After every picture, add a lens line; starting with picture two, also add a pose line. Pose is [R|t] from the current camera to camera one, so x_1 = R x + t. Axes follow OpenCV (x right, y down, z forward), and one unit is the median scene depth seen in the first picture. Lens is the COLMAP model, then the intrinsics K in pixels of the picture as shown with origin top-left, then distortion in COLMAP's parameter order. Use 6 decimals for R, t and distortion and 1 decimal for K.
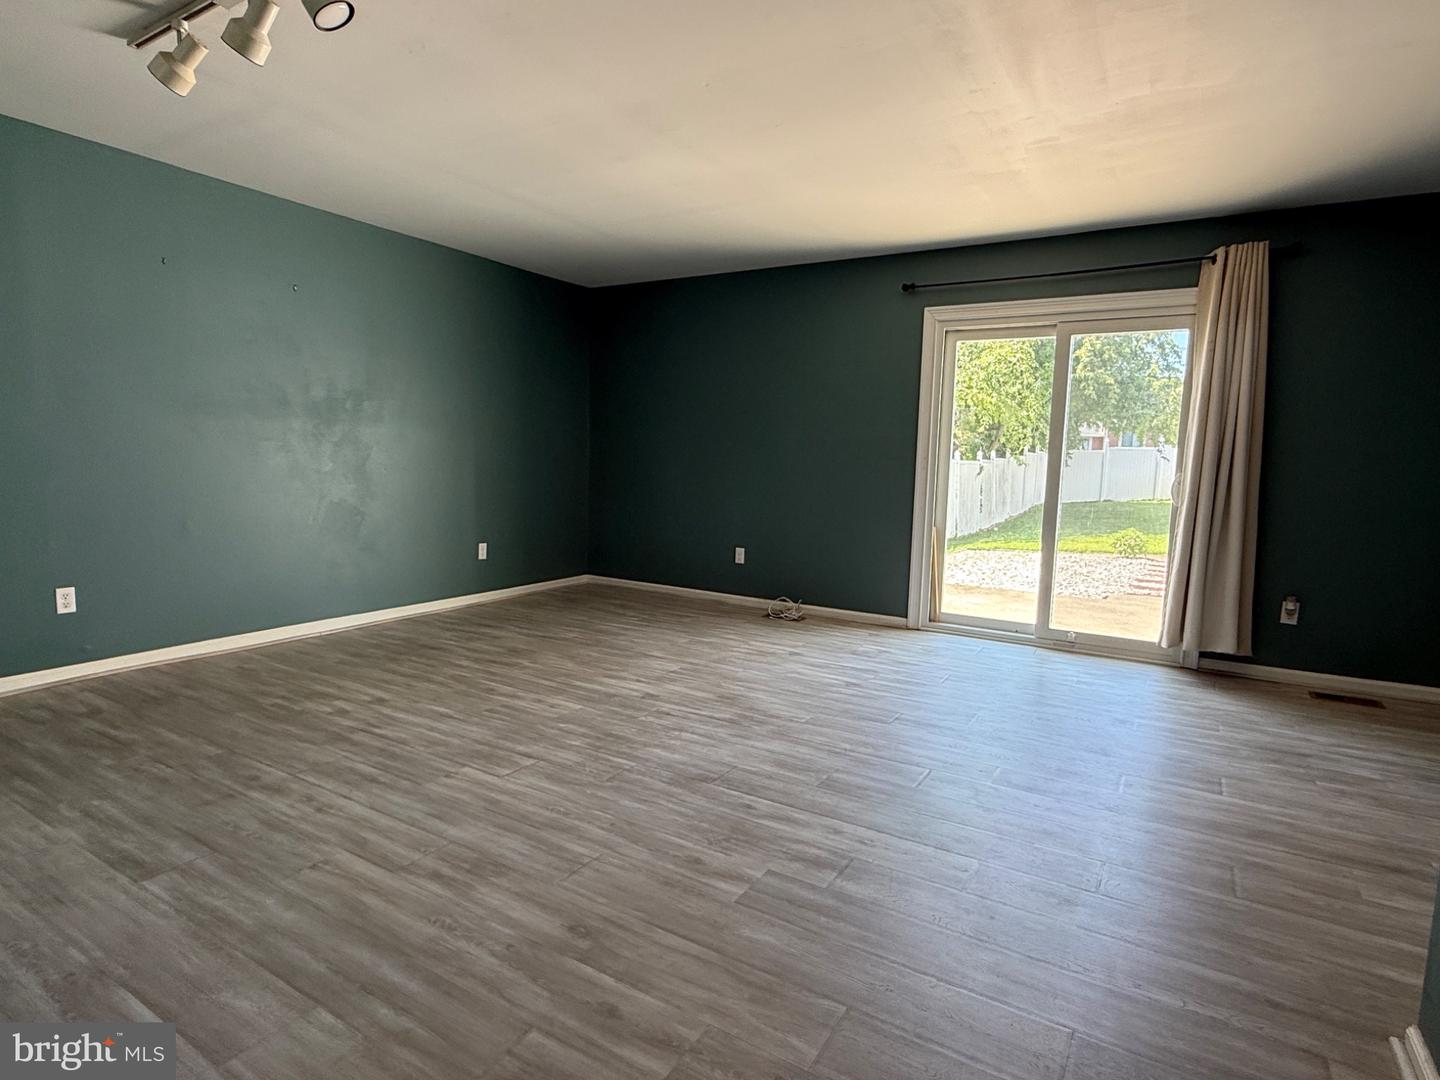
lens RADIAL K [[770.8, 0, 722.8], [0, 770.8, 543.9], [0, 0, 1]] dist [-0.002520, 0.000268]
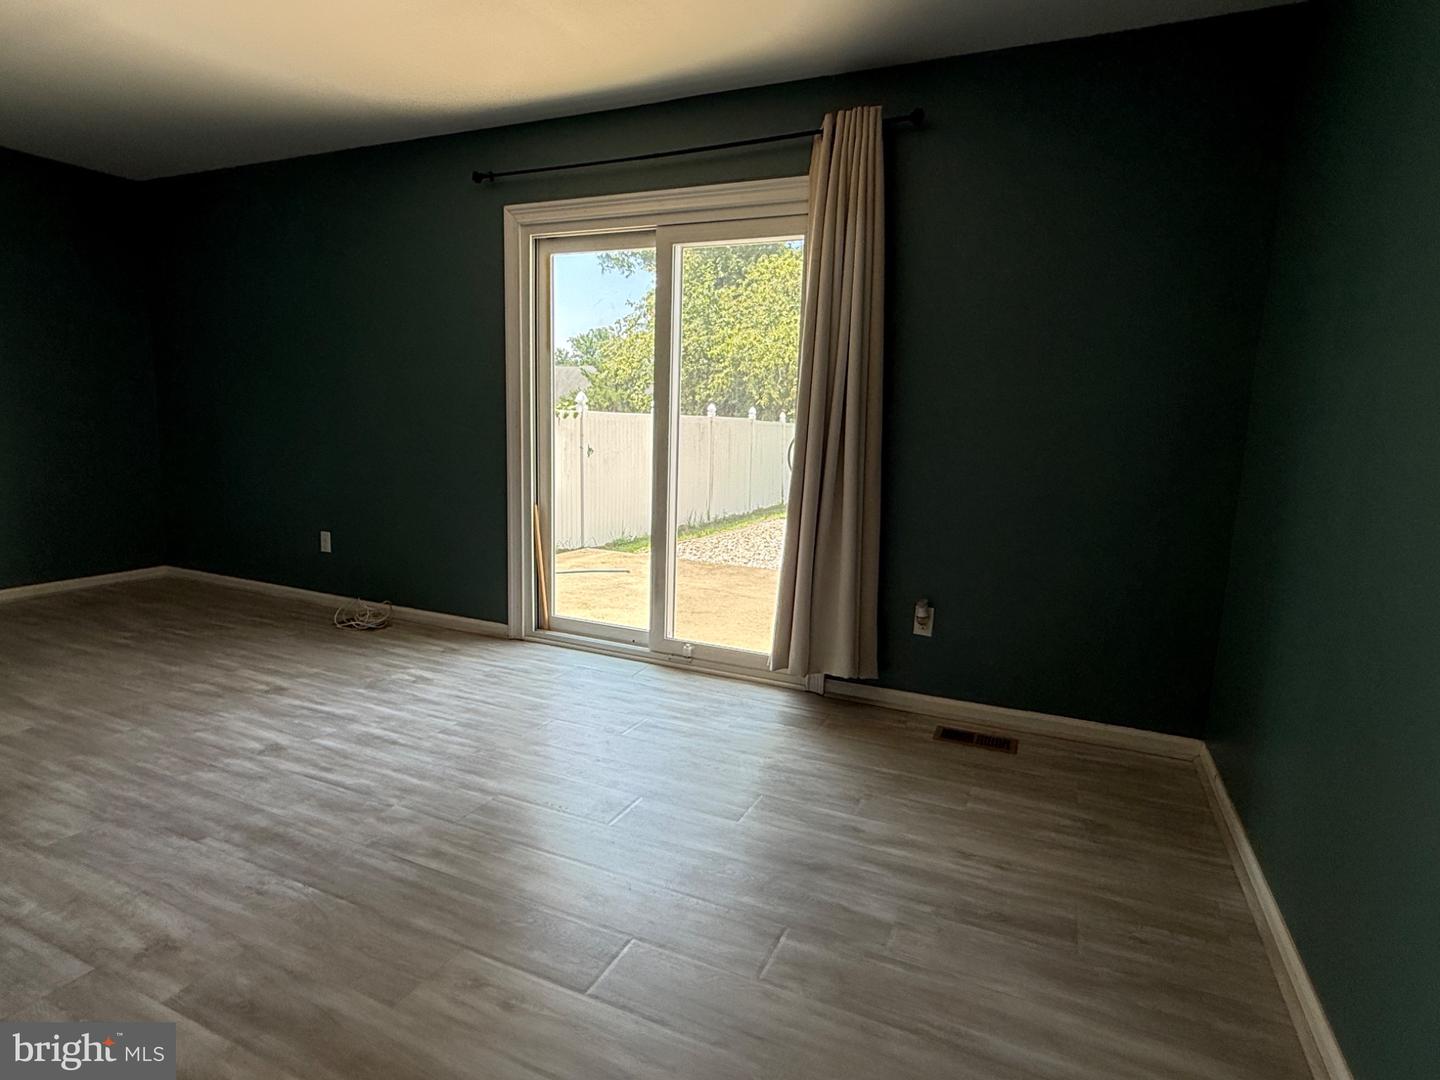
lens RADIAL K [[770.8, 0, 721.6], [0, 770.8, 540.0], [0, 0, 1]] dist [-0.002520, 0.000268]
pose [[0.991614, -0.012826, 0.128600, 0.450020], [0.007556, 0.999115, 0.041384, -0.021901], [-0.129017, -0.040065, 0.990833, 0.287208]]
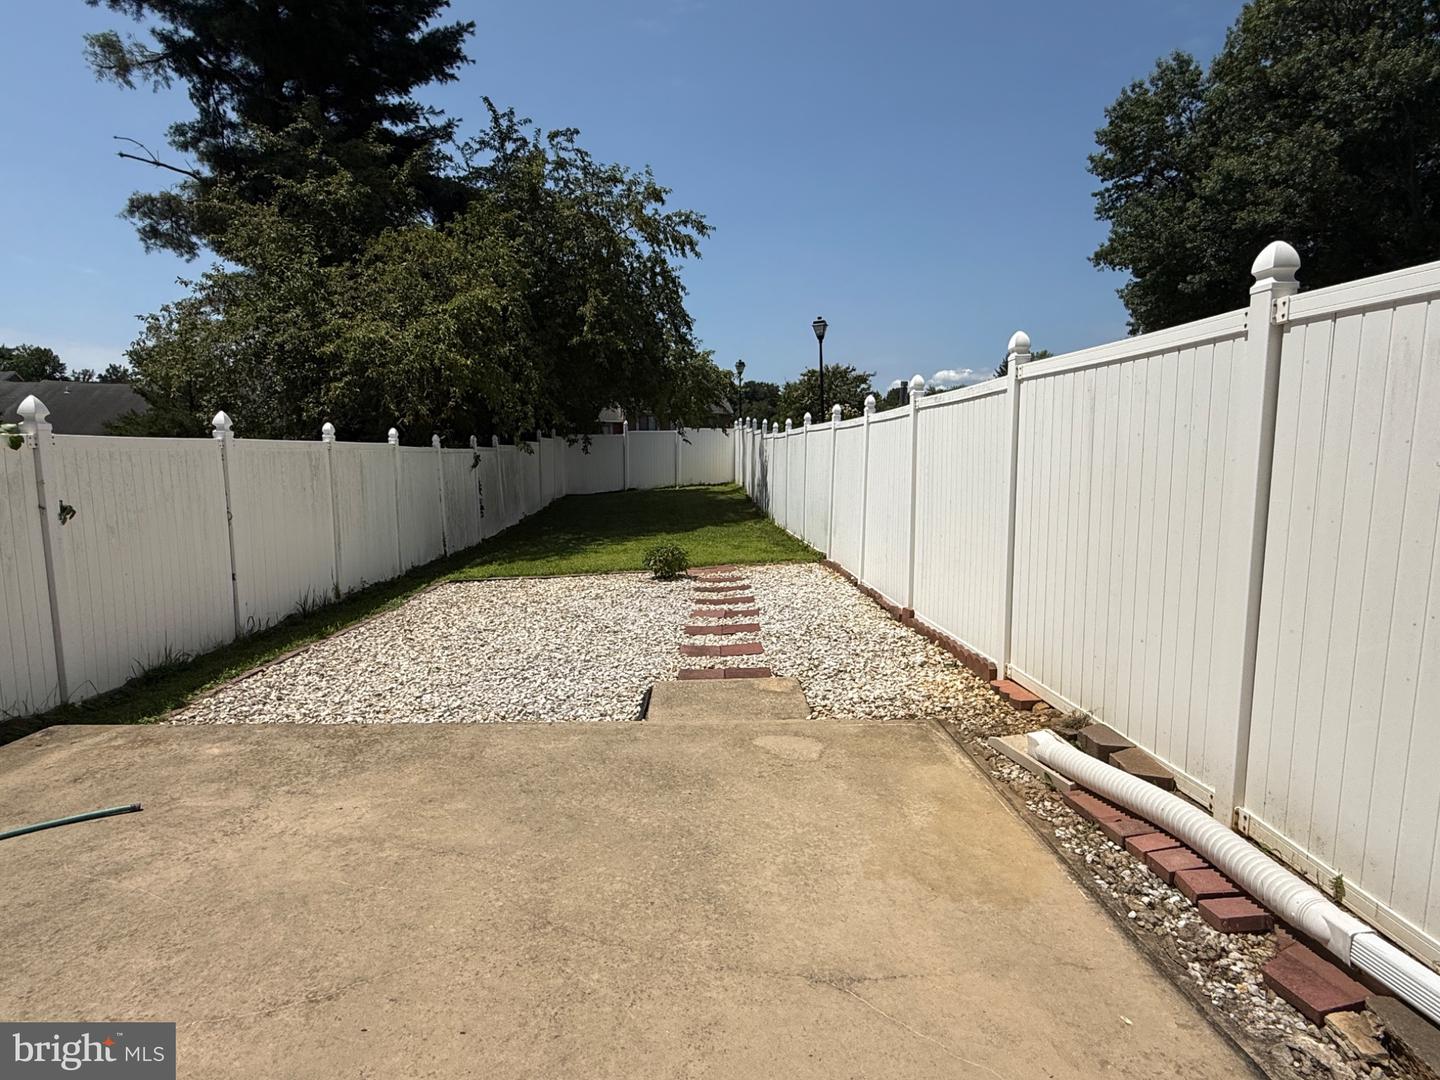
lens RADIAL K [[770.8, 0, 721.5], [0, 770.8, 542.3], [0, 0, 1]] dist [-0.002520, 0.000268]
pose [[0.834793, -0.085497, 0.543886, 0.550605], [0.079426, 0.996237, 0.034697, -0.112724], [-0.544805, 0.014234, 0.838442, 1.115820]]
